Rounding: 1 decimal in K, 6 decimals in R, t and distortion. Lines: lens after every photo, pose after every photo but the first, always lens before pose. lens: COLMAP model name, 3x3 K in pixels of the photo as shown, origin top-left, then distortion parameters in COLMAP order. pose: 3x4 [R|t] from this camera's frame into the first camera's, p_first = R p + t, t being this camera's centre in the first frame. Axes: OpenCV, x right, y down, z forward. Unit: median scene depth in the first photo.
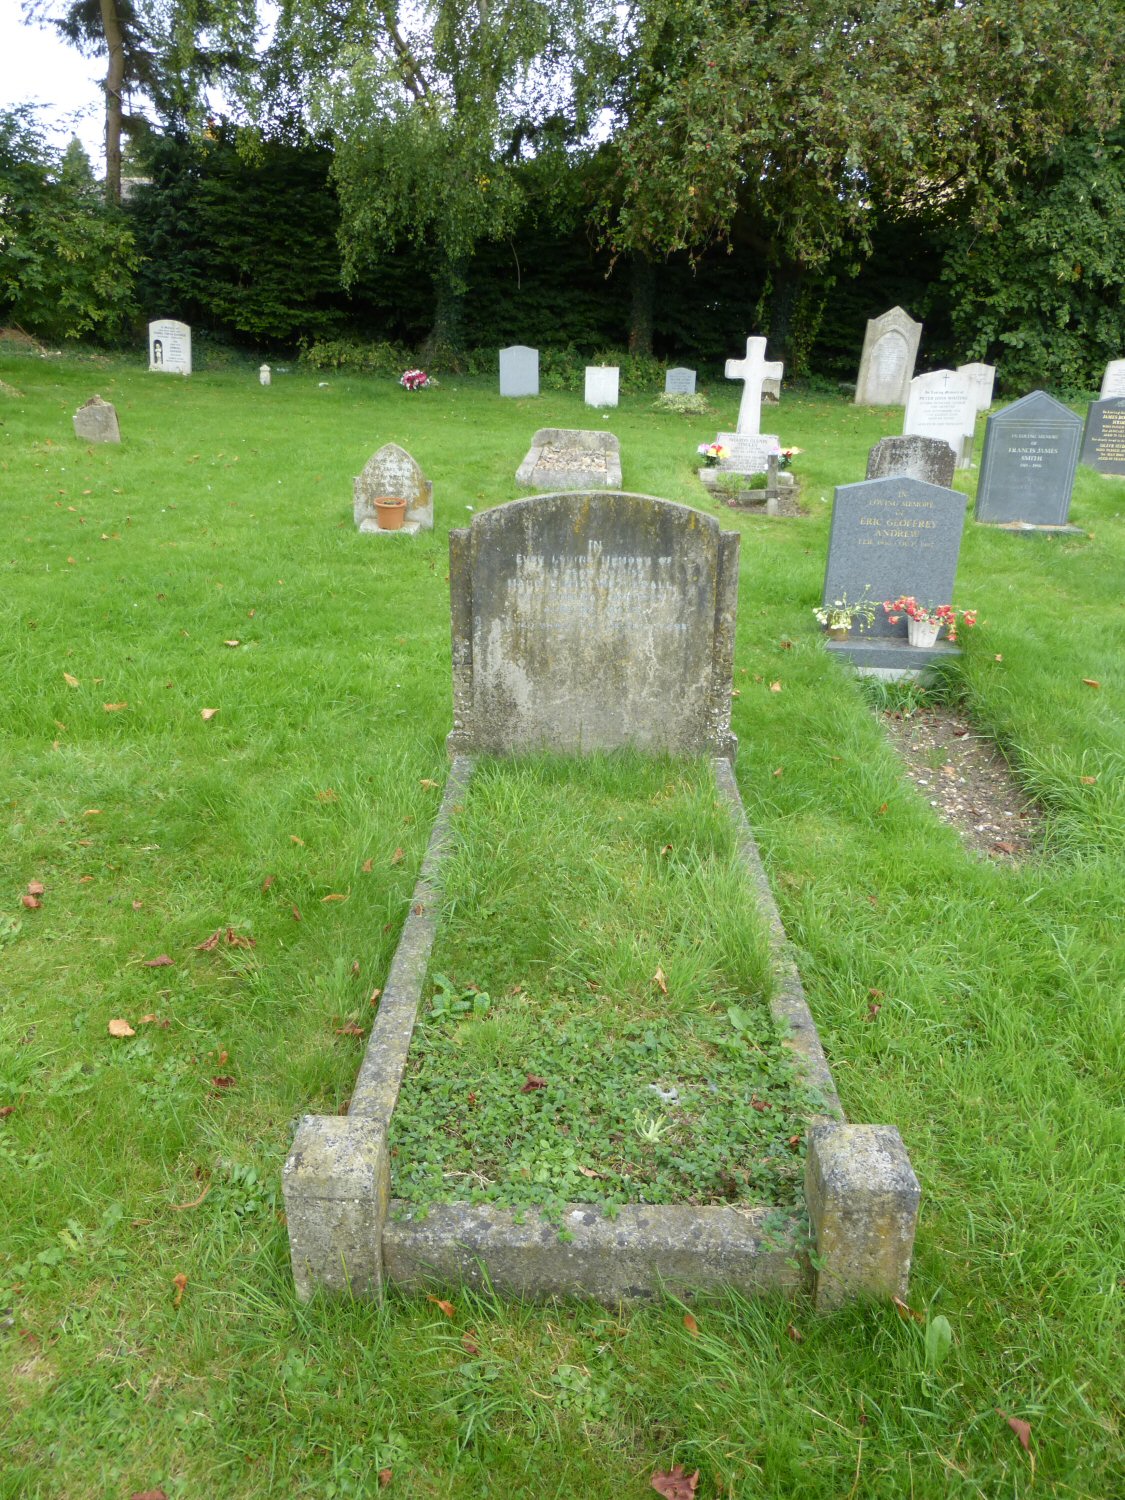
lens RADIAL K [[1086.4, 0, 557.5], [0, 1086.4, 782.7], [0, 0, 1]] dist [-0.048665, 0.028519]
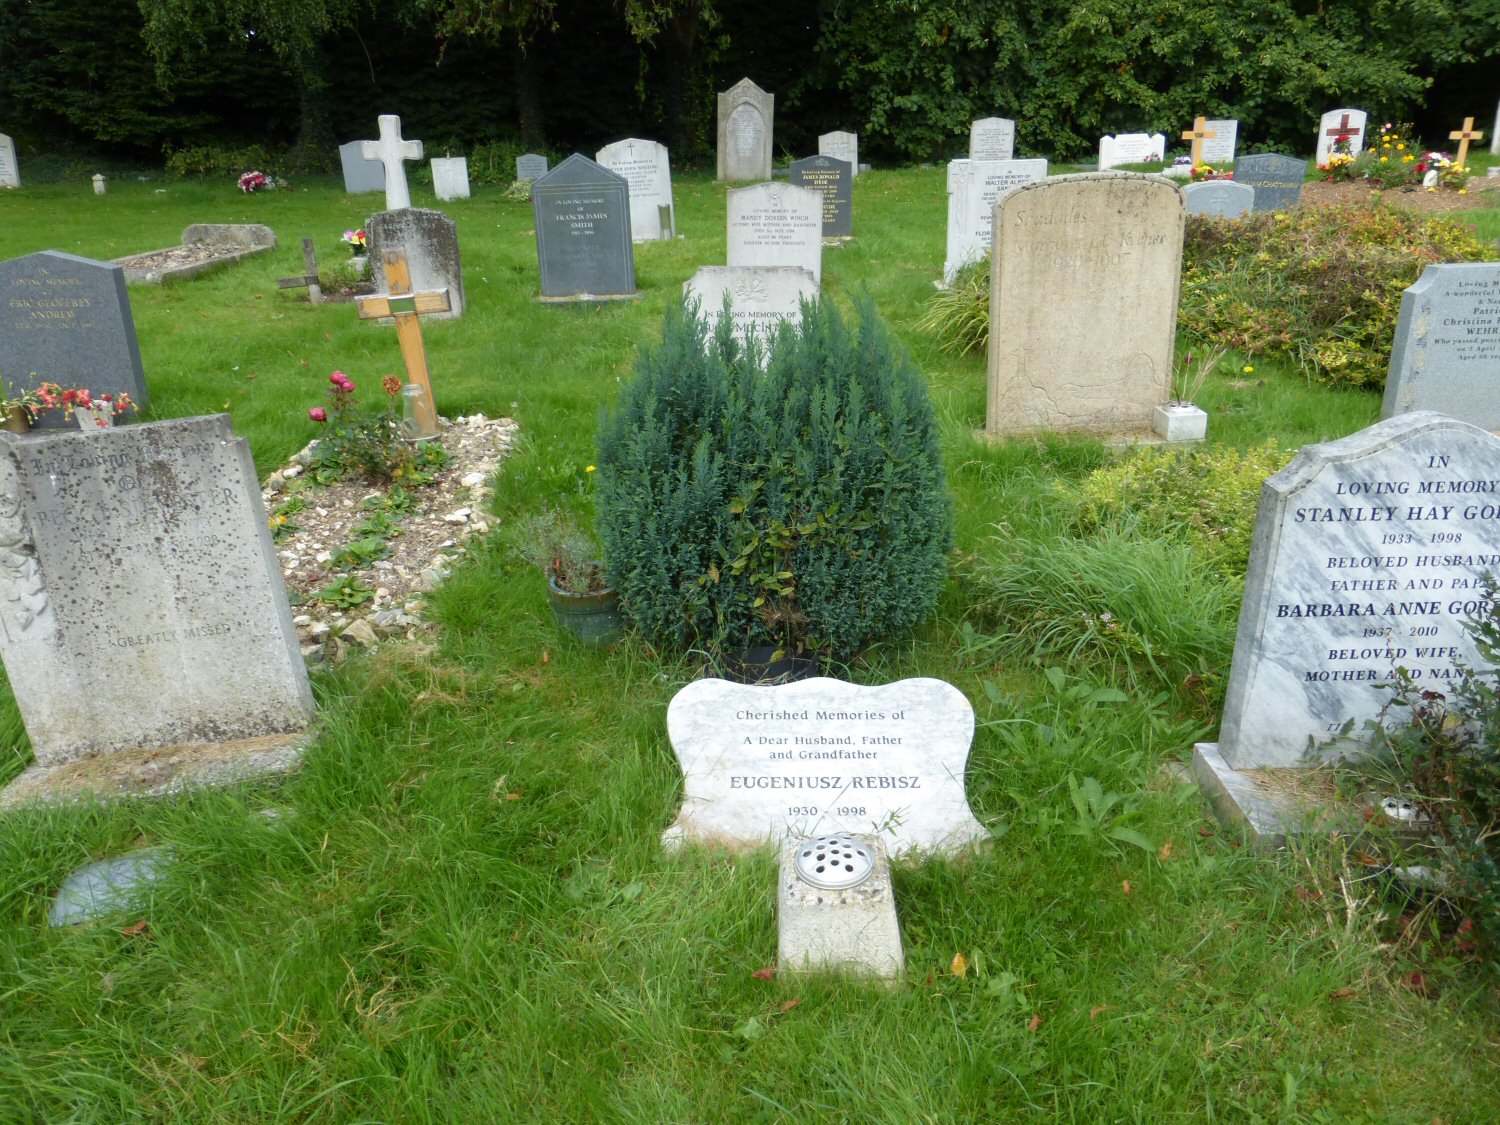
lens RADIAL K [[1108.4, 0, 738.5], [0, 1108.4, 555.6], [0, 0, 1]] dist [-0.010588, 0.004257]
pose [[0.998395, -0.055714, 0.010125, 0.273848], [0.055960, 0.998094, -0.026005, 0.009660], [-0.008657, 0.026529, 0.999611, 0.018711]]
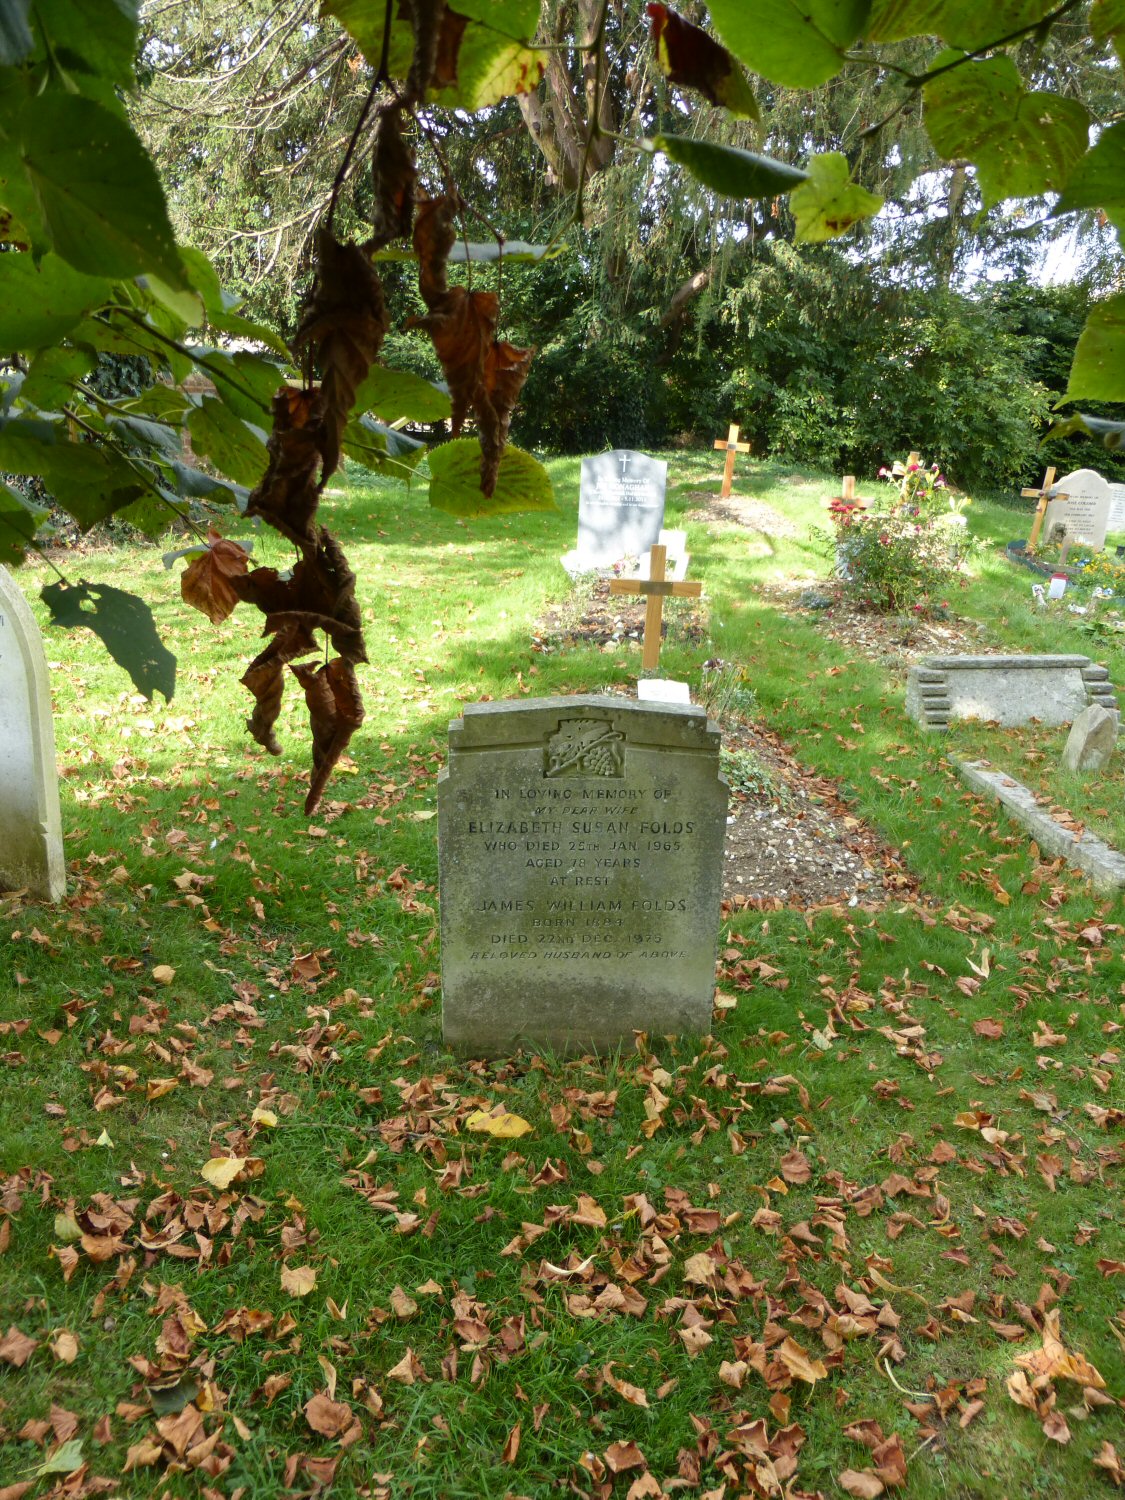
lens RADIAL K [[1102.1, 0, 556.9], [0, 1102.1, 755.6], [0, 0, 1]] dist [-0.038955, 0.037393]
pose [[0.996399, -0.000435, 0.084790, -0.996428], [0.007288, 0.996725, -0.080534, -0.078398], [-0.084477, 0.080862, 0.993139, -0.006736]]
